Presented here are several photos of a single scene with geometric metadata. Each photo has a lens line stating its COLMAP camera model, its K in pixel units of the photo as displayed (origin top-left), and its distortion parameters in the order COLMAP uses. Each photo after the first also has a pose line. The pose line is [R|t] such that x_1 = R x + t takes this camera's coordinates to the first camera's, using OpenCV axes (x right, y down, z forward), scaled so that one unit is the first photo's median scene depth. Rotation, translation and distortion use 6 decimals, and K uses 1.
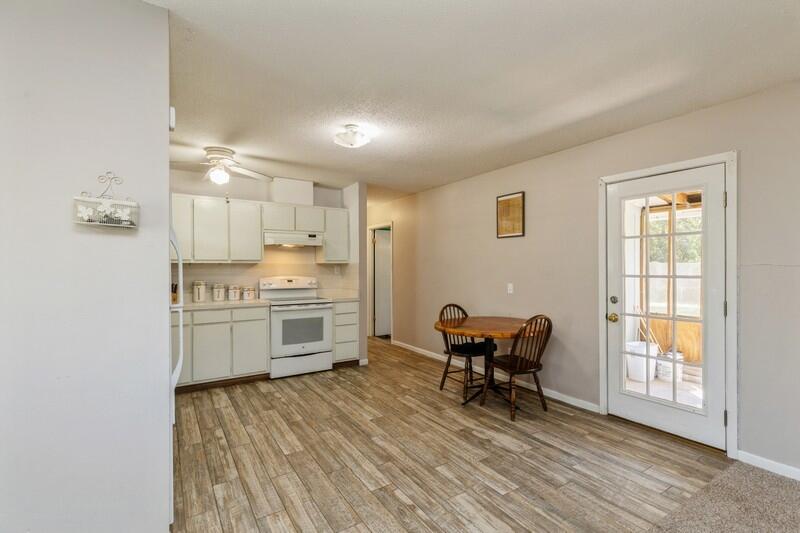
lens RADIAL K [[371.1, 0, 405.1], [0, 371.1, 266.8], [0, 0, 1]] dist [0.003973, -0.002128]
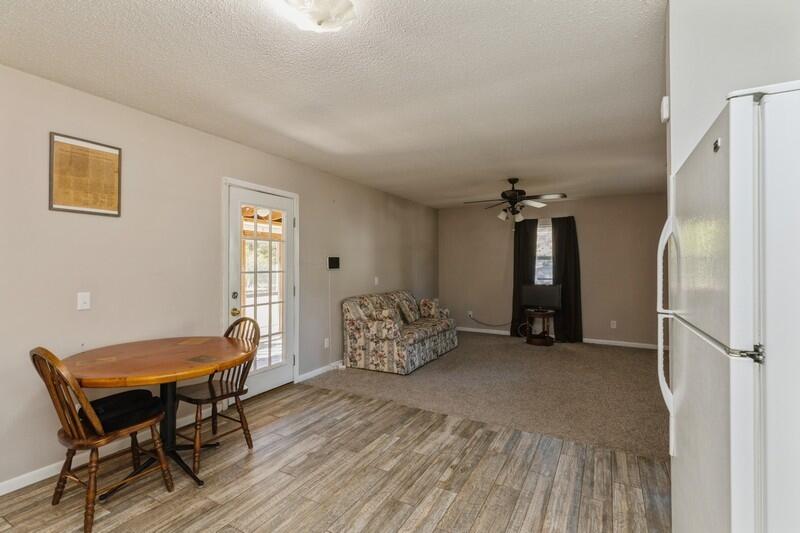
lens RADIAL K [[371.1, 0, 399.2], [0, 371.1, 258.9], [0, 0, 1]] dist [0.003973, -0.002128]
pose [[-0.465651, 0.015663, 0.884830, -0.513469], [-0.001568, 0.999827, -0.018524, 0.002578], [-0.884967, -0.010013, -0.465546, 0.915721]]
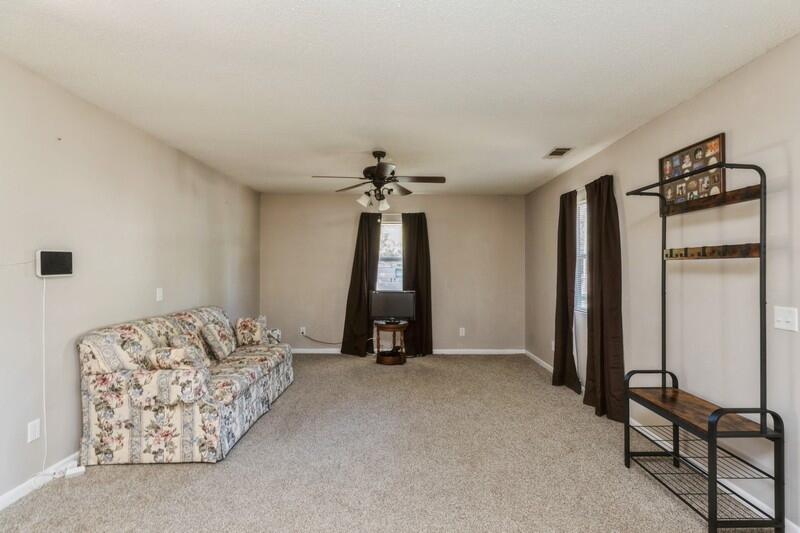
lens RADIAL K [[375.0, 0, 403.8], [0, 375.0, 262.7], [0, 0, 1]] dist [-0.008077, 0.003679]
pose [[-0.841422, 0.006128, 0.540343, -0.131811], [-0.002808, 0.999873, -0.015712, 0.000893], [-0.540371, -0.014737, -0.841298, 0.740906]]
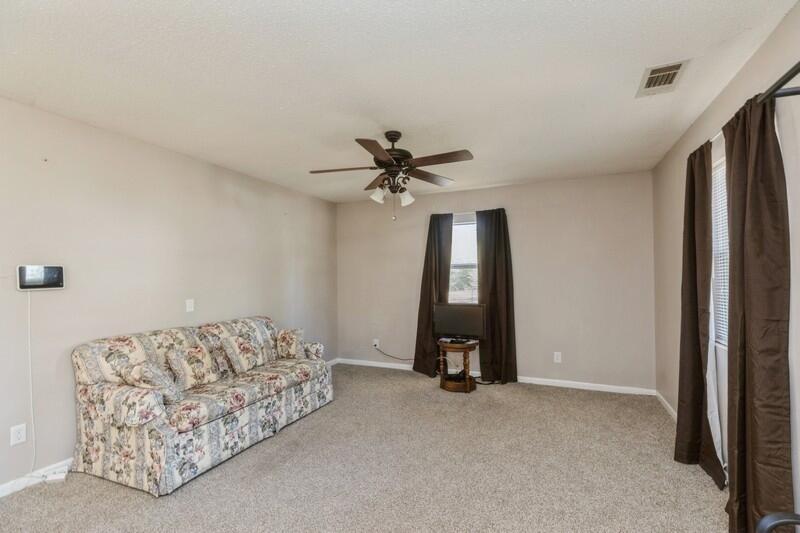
lens RADIAL K [[360.3, 0, 400.4], [0, 360.3, 273.0], [0, 0, 1]] dist [0.005609, -0.002207]
pose [[-0.547950, 0.016138, 0.836355, -0.188455], [0.011195, 0.999866, -0.011958, 0.000249], [-0.836436, 0.002810, -0.548058, 0.359136]]
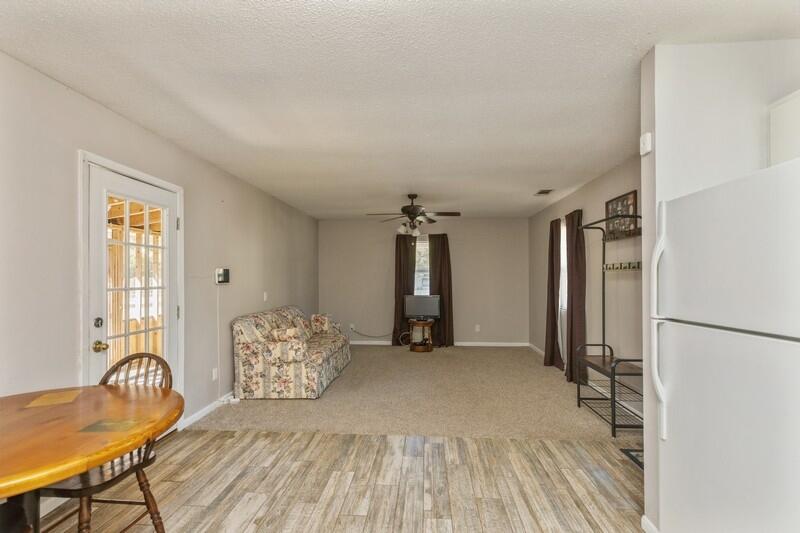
lens RADIAL K [[360.3, 0, 403.2], [0, 360.3, 275.8], [0, 0, 1]] dist [0.005609, -0.002207]
pose [[-0.800346, 0.006898, 0.599498, -0.309395], [0.003004, 0.999967, -0.007496, 0.001965], [-0.599531, -0.004198, -0.800341, 1.028626]]
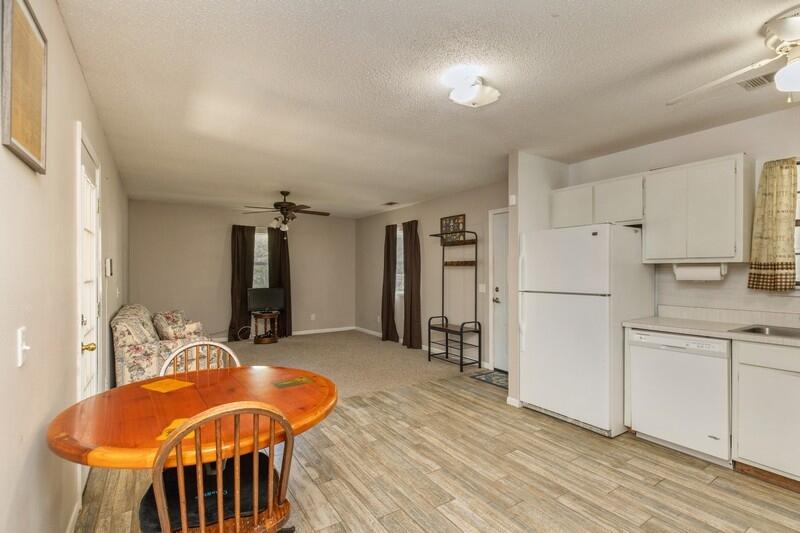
lens RADIAL K [[375.0, 0, 402.7], [0, 375.0, 272.1], [0, 0, 1]] dist [-0.008077, 0.003679]
pose [[-0.999995, 0.001068, -0.002881, 0.000494], [0.001061, 0.999997, 0.002368, 0.003174], [0.002884, 0.002365, -0.999993, 1.400291]]
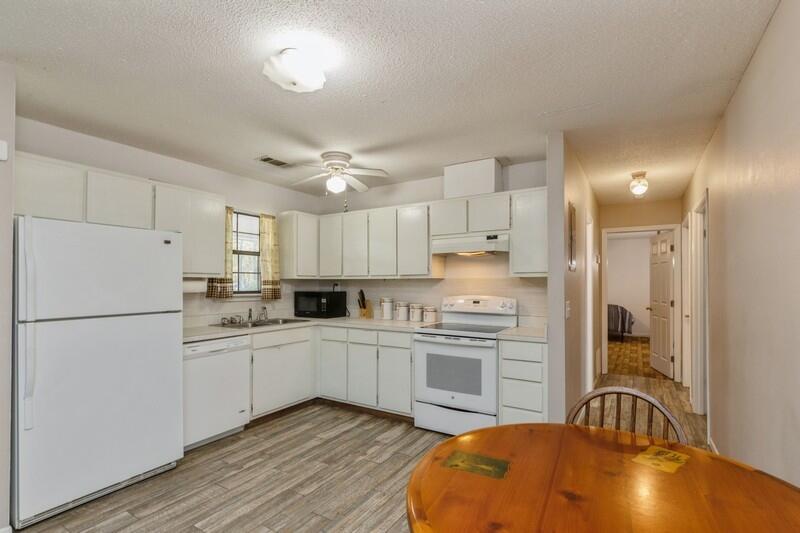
lens RADIAL K [[375.0, 0, 404.7], [0, 375.0, 279.0], [0, 0, 1]] dist [-0.008077, 0.003679]
pose [[0.422383, -0.009606, -0.906367, 0.391085], [0.001035, 0.999948, -0.010116, 0.000239], [0.906417, 0.003335, 0.422371, 0.731193]]
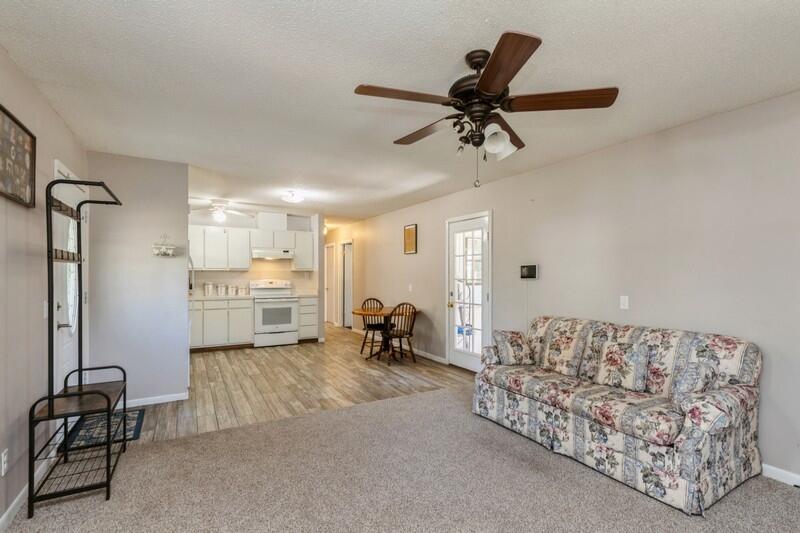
lens RADIAL K [[371.1, 0, 407.8], [0, 371.1, 275.6], [0, 0, 1]] dist [0.003973, -0.002128]
pose [[0.999106, 0.005160, -0.041967, 0.370010], [-0.004980, 0.999978, 0.004402, 0.001060], [0.041989, -0.004189, 0.999109, -0.554170]]
